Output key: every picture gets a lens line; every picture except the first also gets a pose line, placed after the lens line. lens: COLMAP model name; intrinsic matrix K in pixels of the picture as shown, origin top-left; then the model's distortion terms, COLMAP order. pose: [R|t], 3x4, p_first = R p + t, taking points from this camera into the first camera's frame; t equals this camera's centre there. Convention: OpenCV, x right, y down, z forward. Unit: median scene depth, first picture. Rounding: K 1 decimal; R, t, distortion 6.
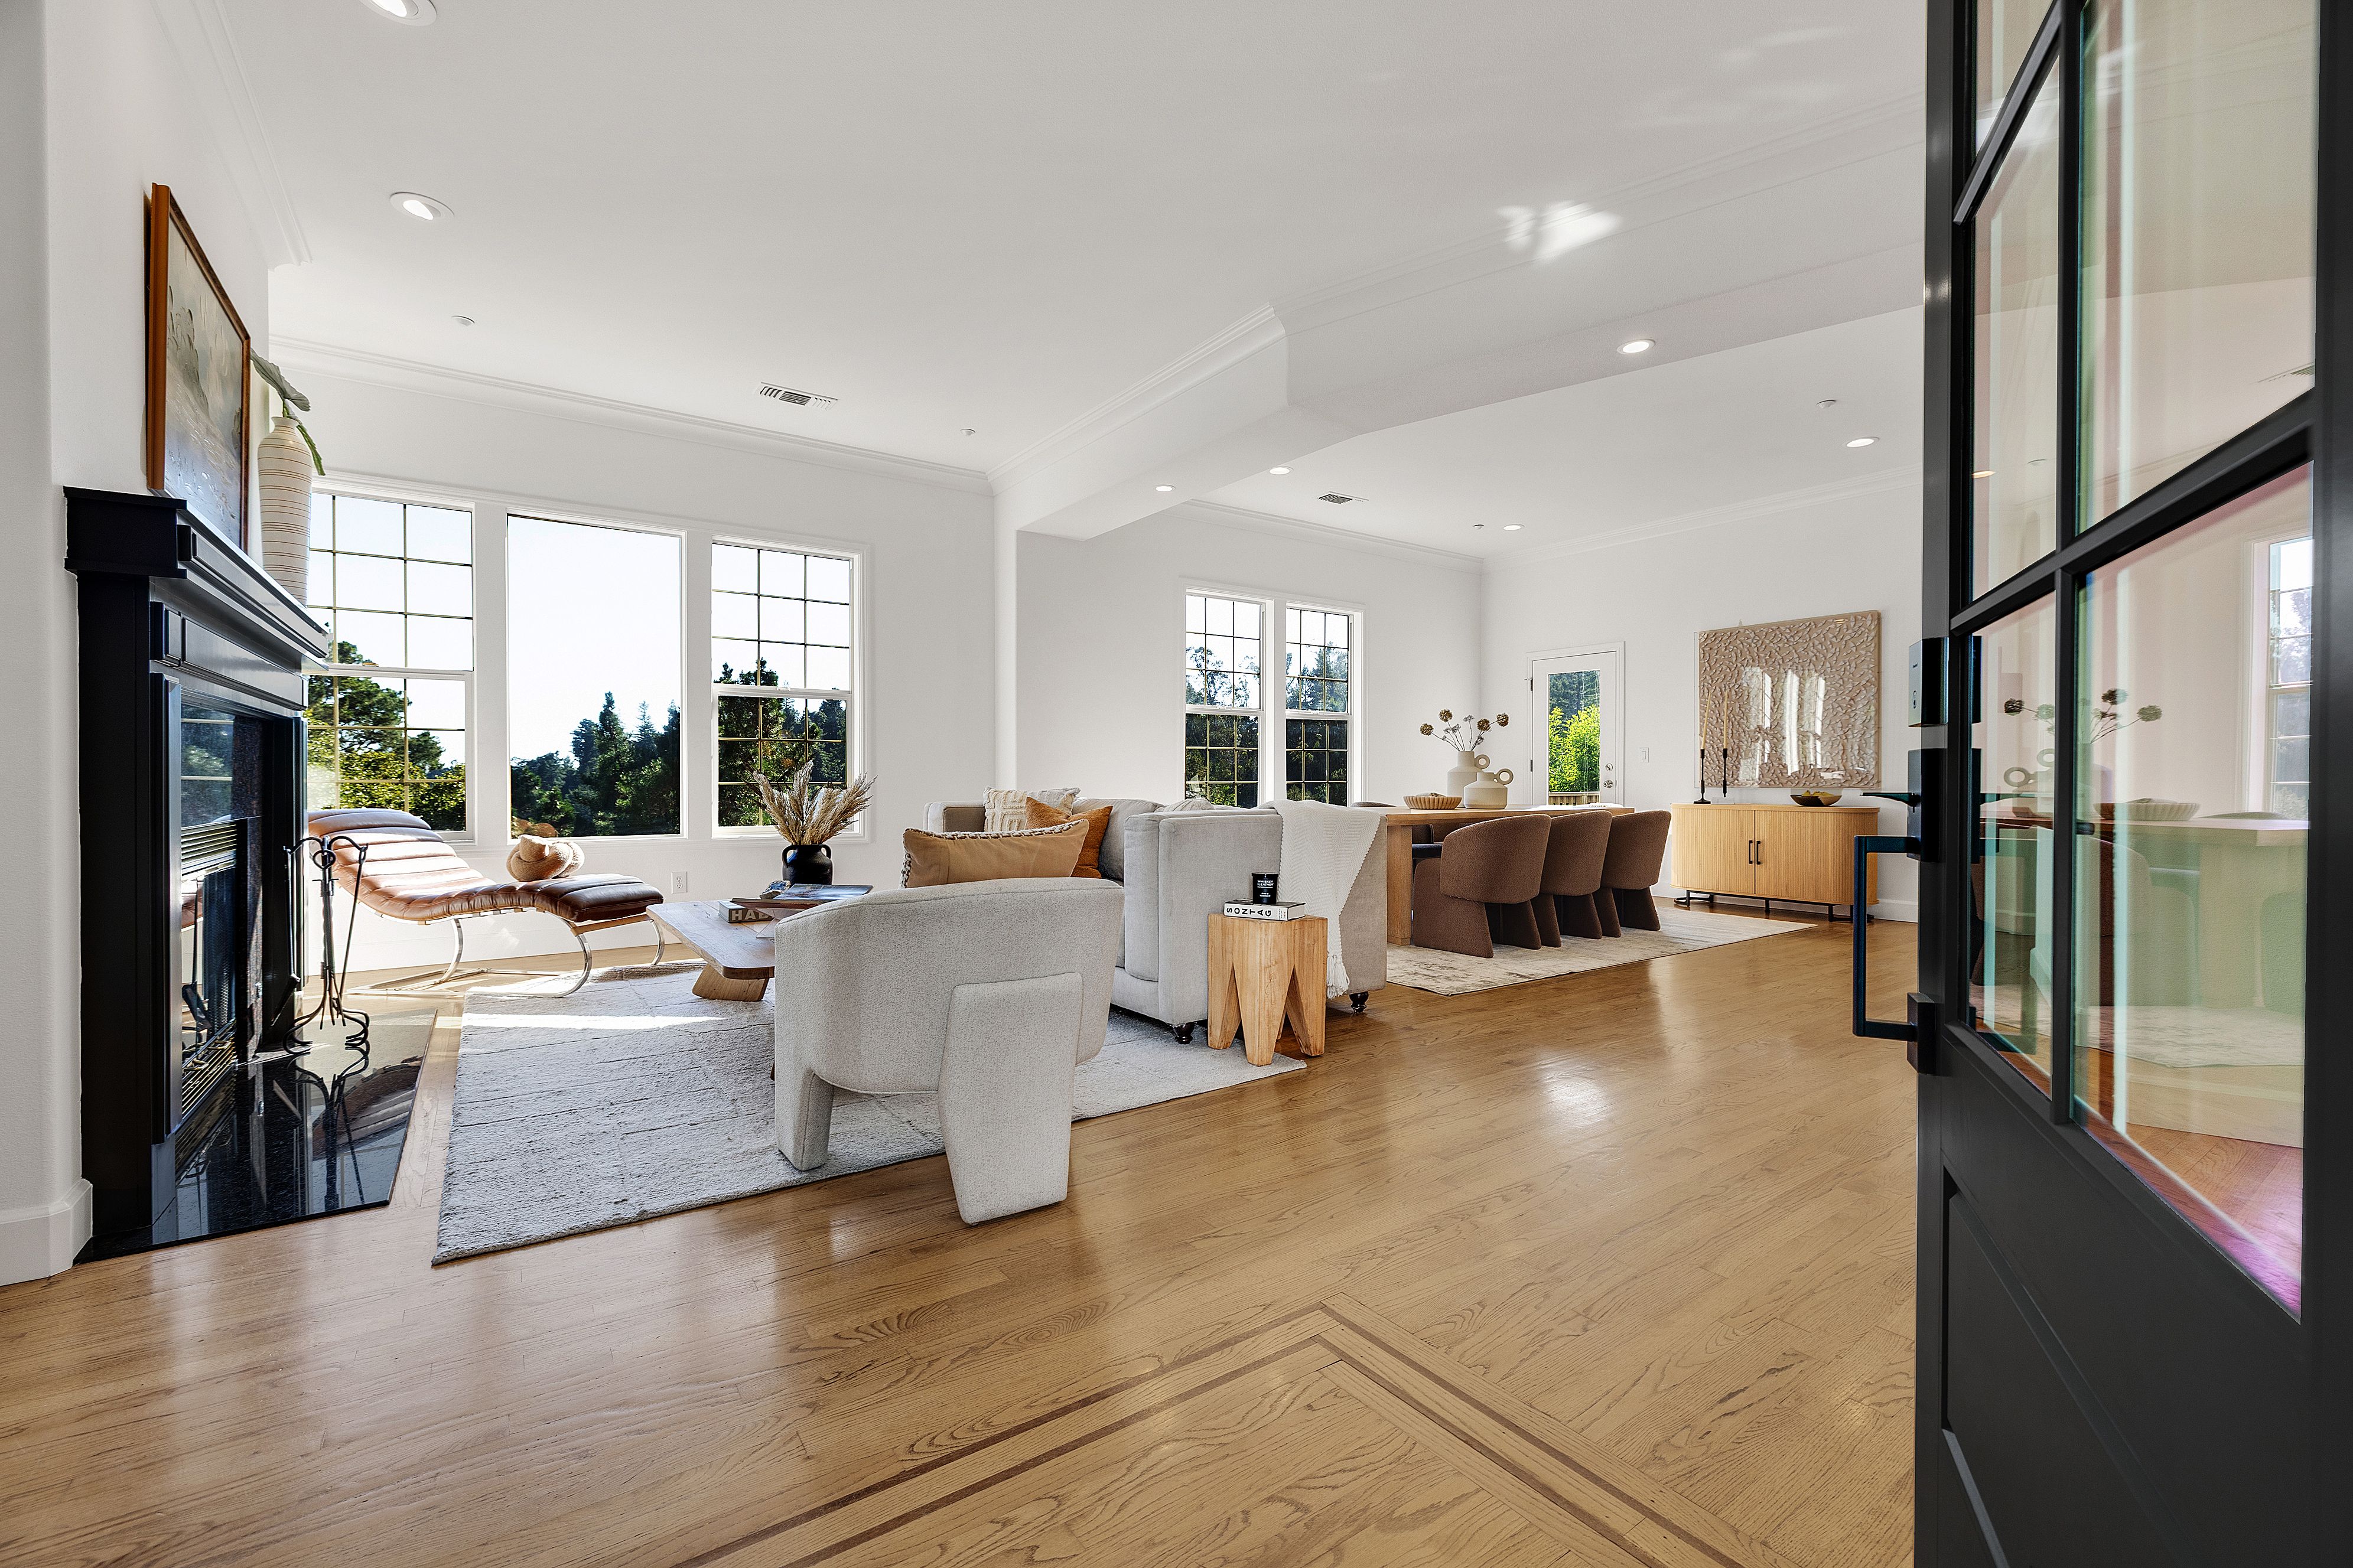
lens RADIAL K [[976.0, 0, 1170.7], [0, 976.0, 783.5], [0, 0, 1]] dist [0.001696, 0.000170]
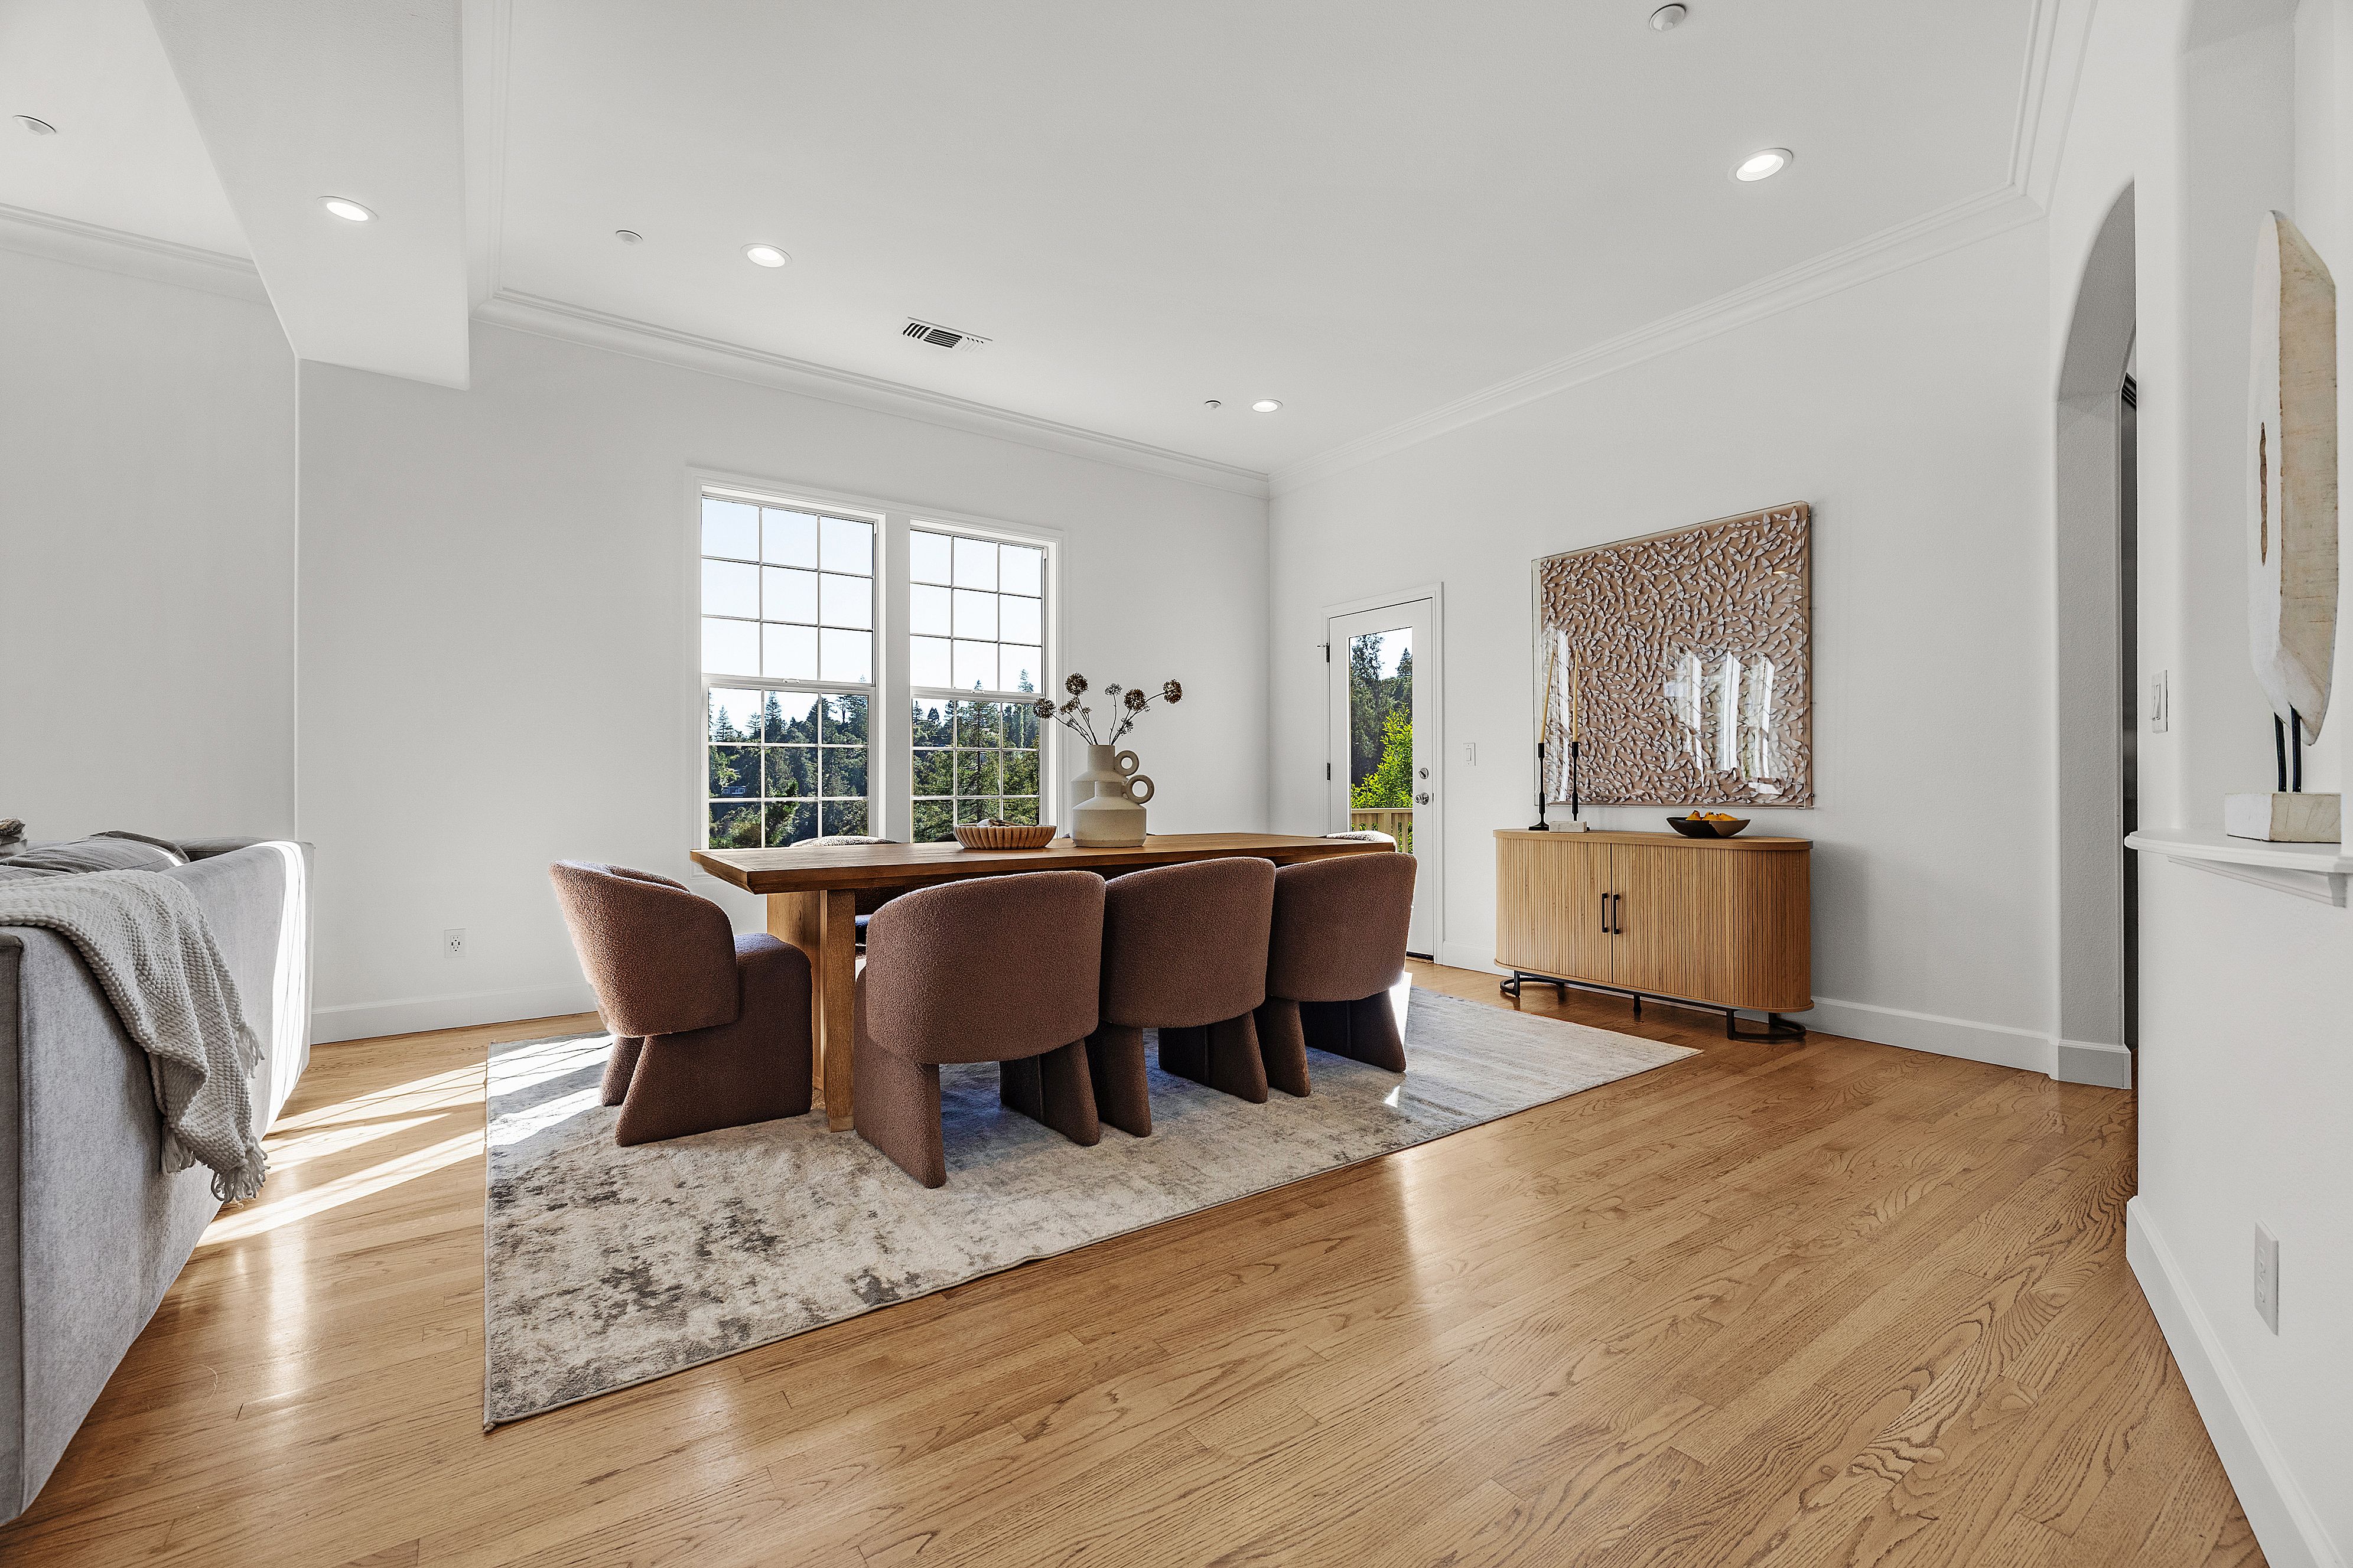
lens RADIAL K [[976.0, 0, 1170.7], [0, 976.0, 783.5], [0, 0, 1]] dist [0.001696, 0.000170]
pose [[0.999935, -0.003592, 0.010852, 0.333629], [0.003736, 0.999905, -0.013289, -0.002355], [-0.010803, 0.013328, 0.999853, 0.418461]]
